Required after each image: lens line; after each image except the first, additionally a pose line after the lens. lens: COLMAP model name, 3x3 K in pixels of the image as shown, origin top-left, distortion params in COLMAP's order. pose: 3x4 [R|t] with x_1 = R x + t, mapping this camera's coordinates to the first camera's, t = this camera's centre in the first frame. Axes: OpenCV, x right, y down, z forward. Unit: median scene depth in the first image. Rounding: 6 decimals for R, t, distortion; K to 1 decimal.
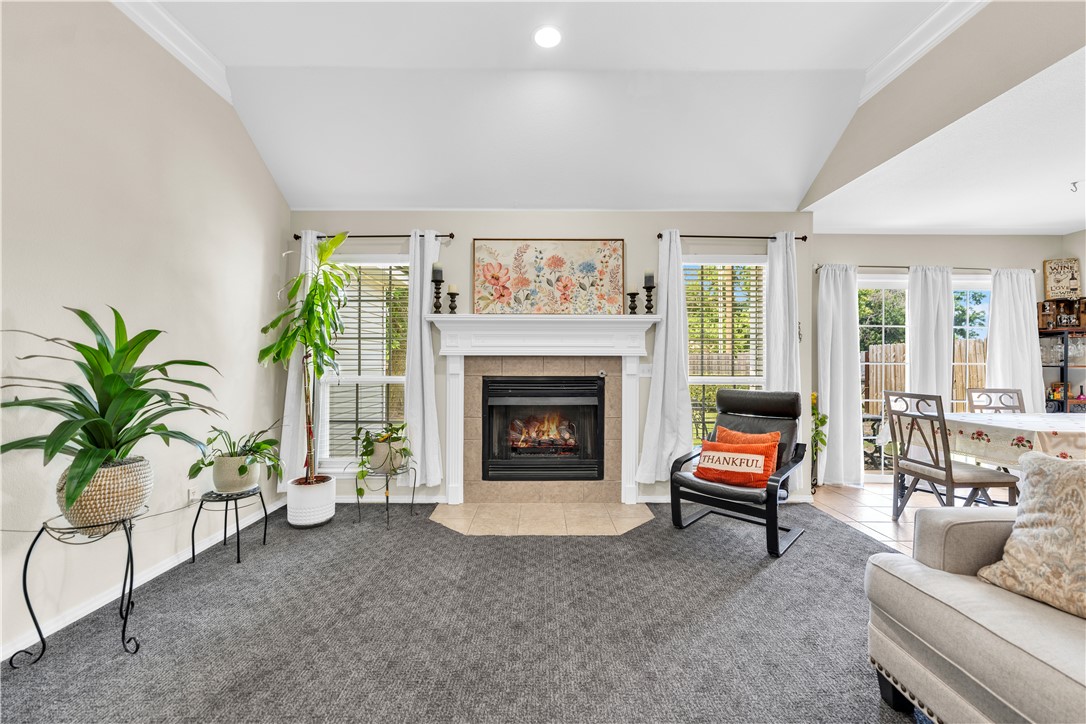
lens RADIAL K [[432.5, 0, 517.8], [0, 432.5, 364.6], [0, 0, 1]] dist [-0.001860, -0.000280]
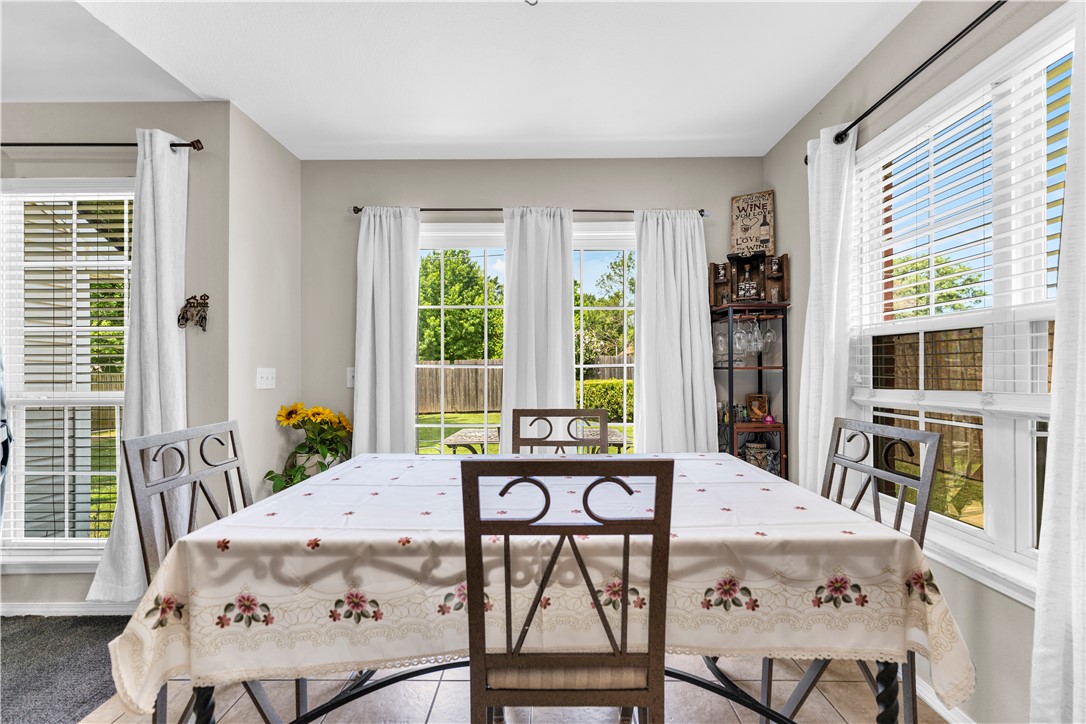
lens RADIAL K [[427.2, 0, 543.1], [0, 427.2, 374.4], [0, 0, 1]] dist [0.002373, 0.000215]
pose [[0.999905, -0.013627, -0.001868, 1.104944], [0.013642, 0.999875, 0.007962, 0.005079], [0.001759, -0.007987, 0.999967, 0.445271]]
